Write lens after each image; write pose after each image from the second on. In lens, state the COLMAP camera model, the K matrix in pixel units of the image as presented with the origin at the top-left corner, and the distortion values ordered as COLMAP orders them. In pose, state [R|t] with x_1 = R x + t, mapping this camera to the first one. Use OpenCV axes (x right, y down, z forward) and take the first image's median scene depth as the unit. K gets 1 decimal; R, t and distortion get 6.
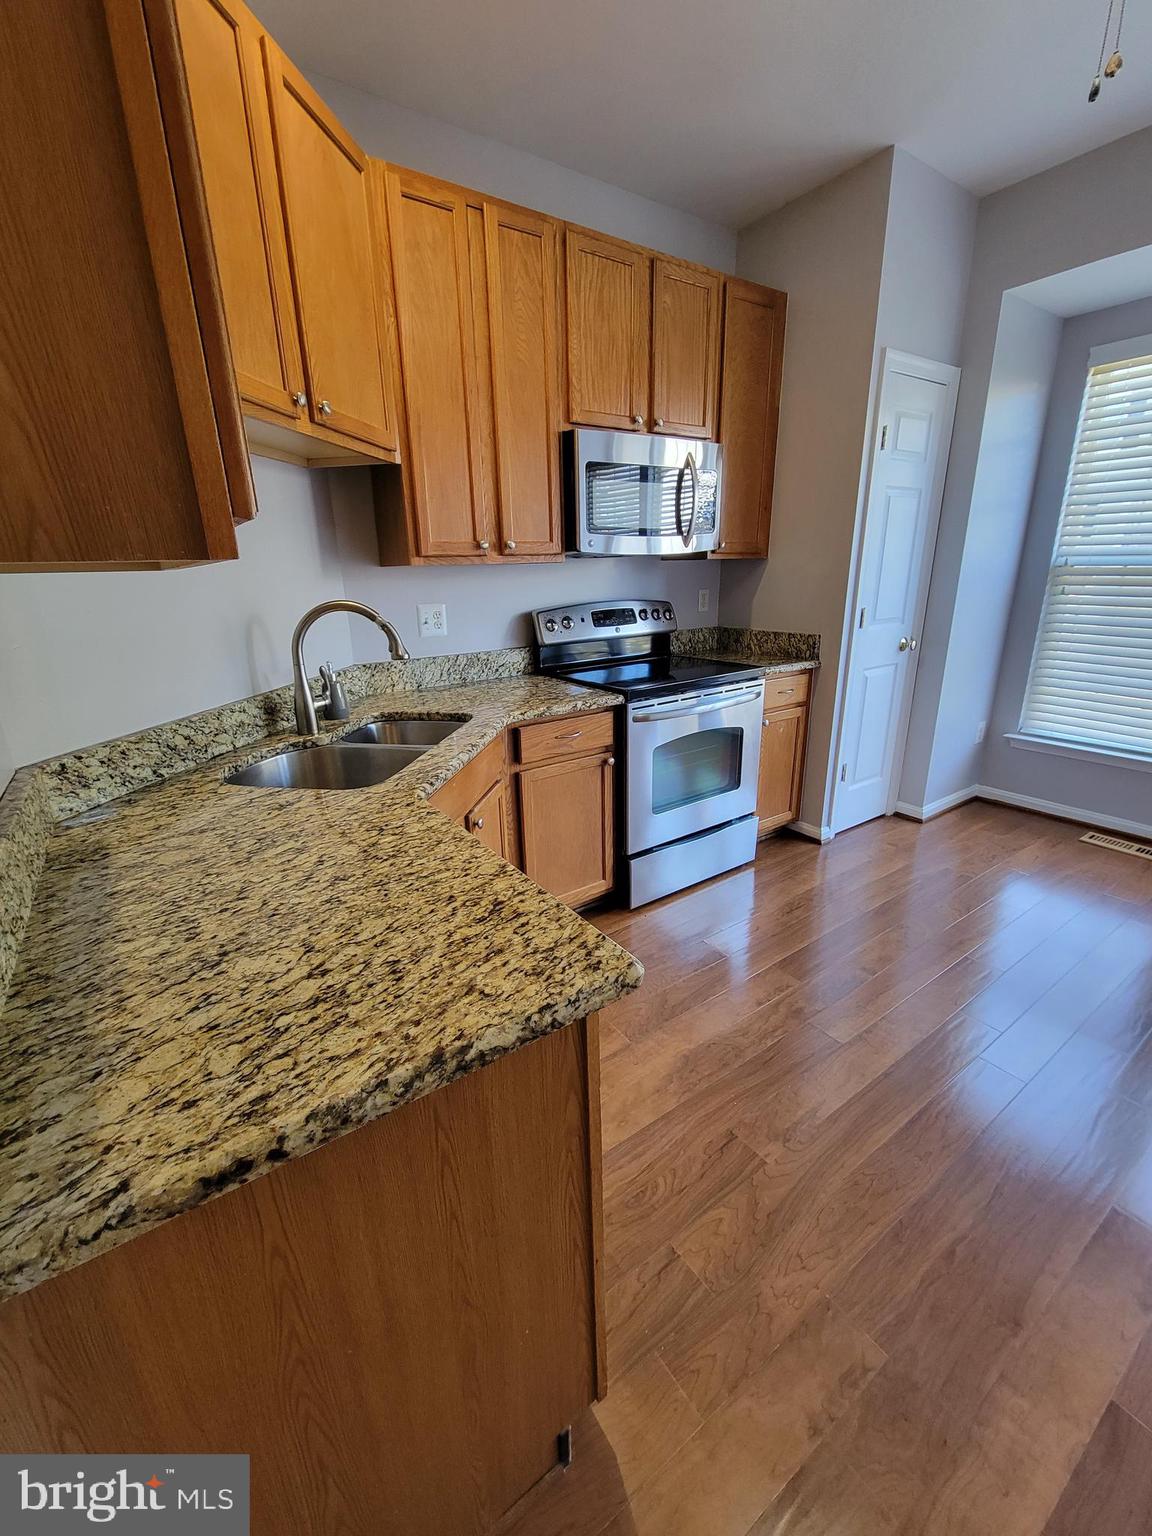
lens RADIAL K [[632.2, 0, 571.0], [0, 632.2, 766.3], [0, 0, 1]] dist [0.001932, -0.002516]
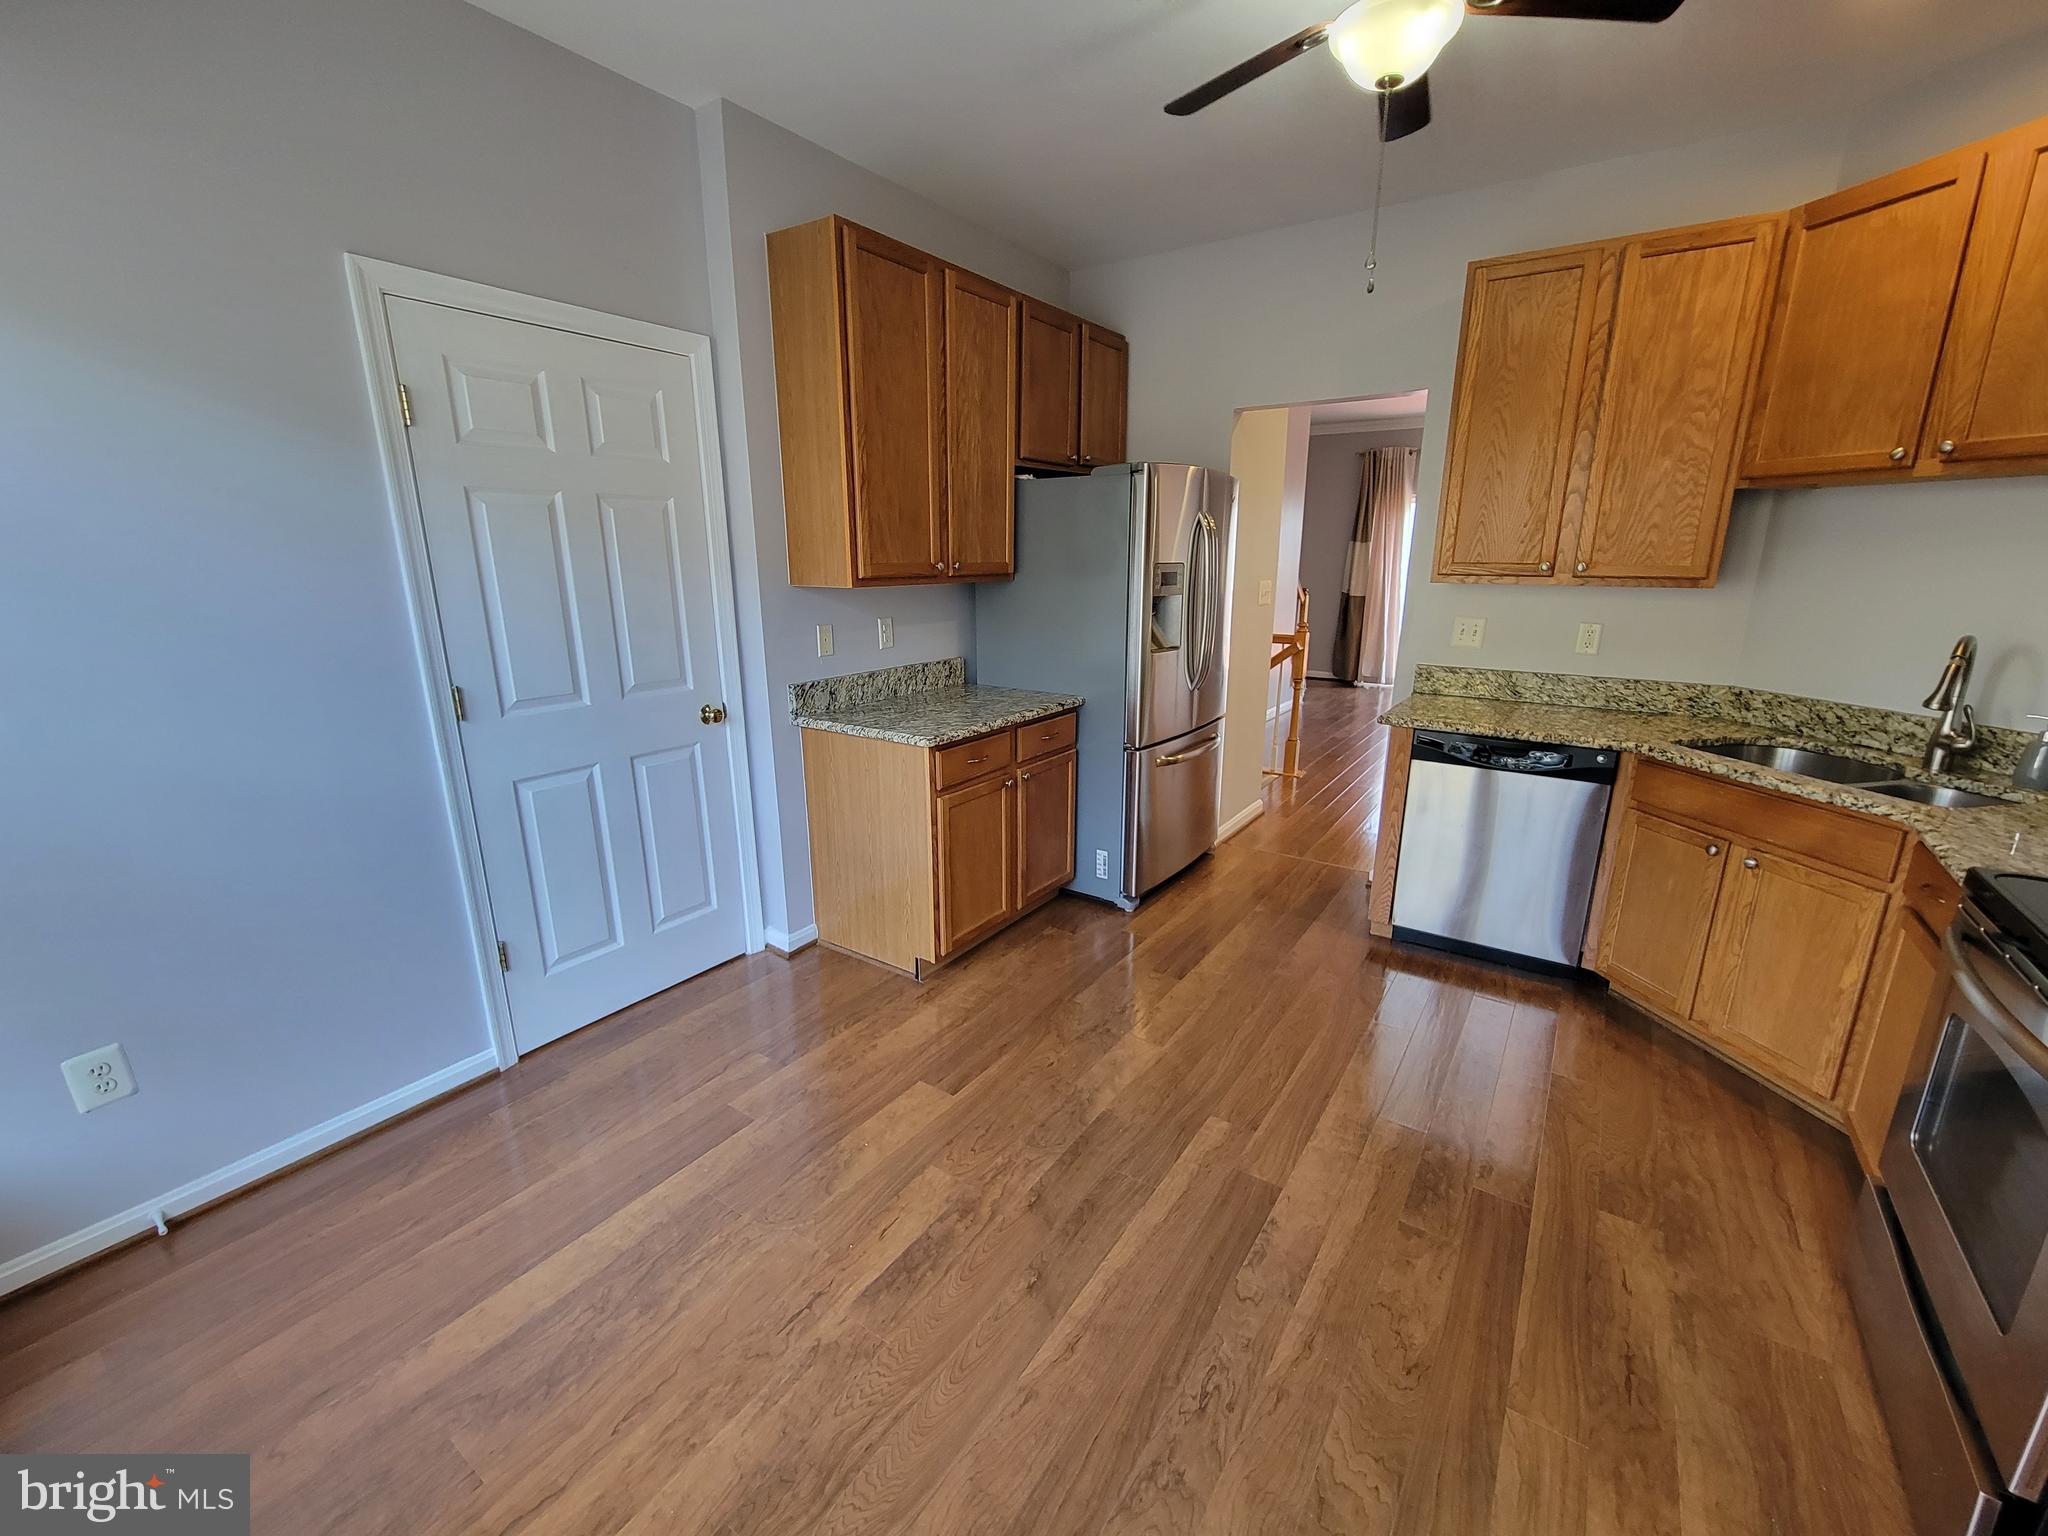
lens RADIAL K [[842.9, 0, 1017.0], [0, 842.9, 759.8], [0, 0, 1]] dist [0.001932, -0.002516]
pose [[-0.936189, 0.107935, -0.334514, 0.873059], [-0.085915, 0.852551, 0.515534, -0.404466], [0.340834, 0.511377, -0.788876, 1.040326]]
